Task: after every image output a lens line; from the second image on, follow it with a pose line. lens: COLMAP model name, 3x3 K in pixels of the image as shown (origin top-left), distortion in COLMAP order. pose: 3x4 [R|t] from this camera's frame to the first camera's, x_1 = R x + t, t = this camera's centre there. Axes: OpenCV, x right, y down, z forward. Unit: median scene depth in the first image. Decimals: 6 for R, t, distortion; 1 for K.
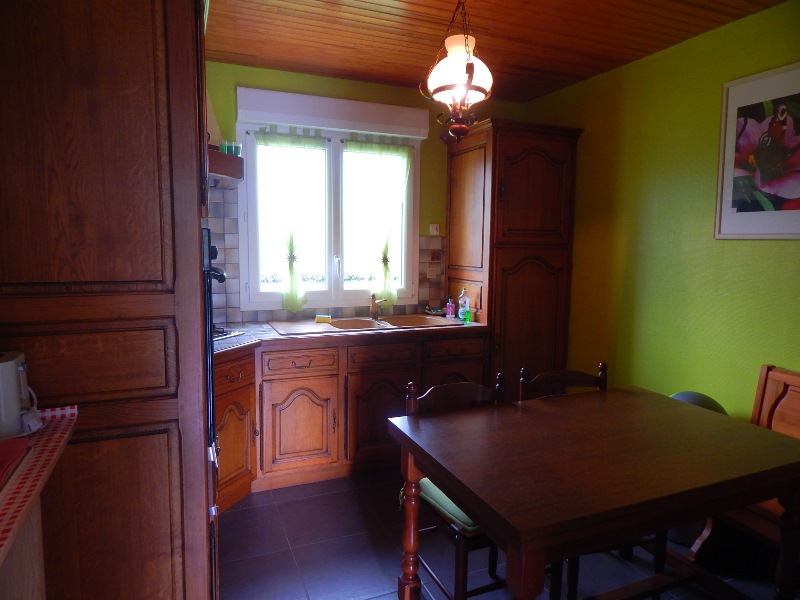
lens RADIAL K [[537.5, 0, 396.7], [0, 537.5, 295.3], [0, 0, 1]] dist [0.011160, -0.000046]
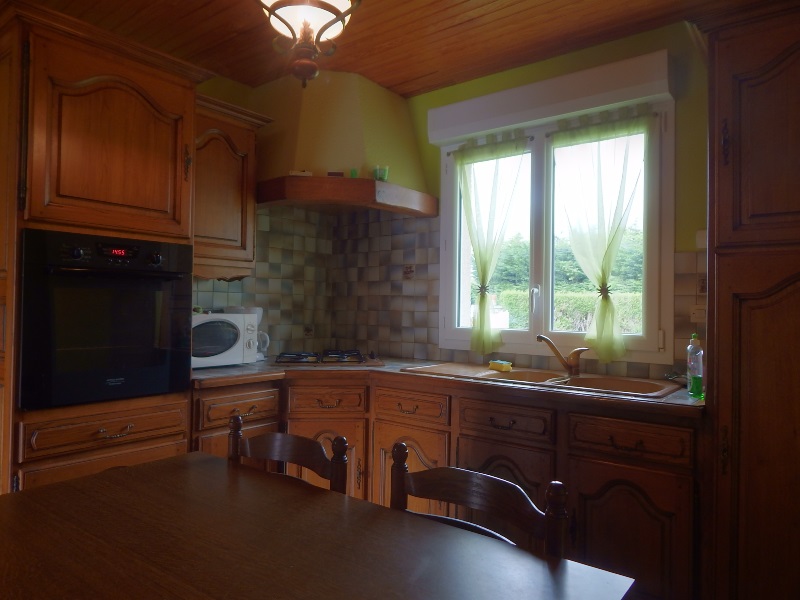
lens RADIAL K [[537.5, 0, 398.3], [0, 537.5, 303.7], [0, 0, 1]] dist [0.011160, -0.000046]
pose [[0.497137, -0.006765, -0.867645, 0.460072], [-0.094743, 0.993567, -0.062031, 0.017436], [0.862484, 0.113041, 0.493299, 0.477448]]
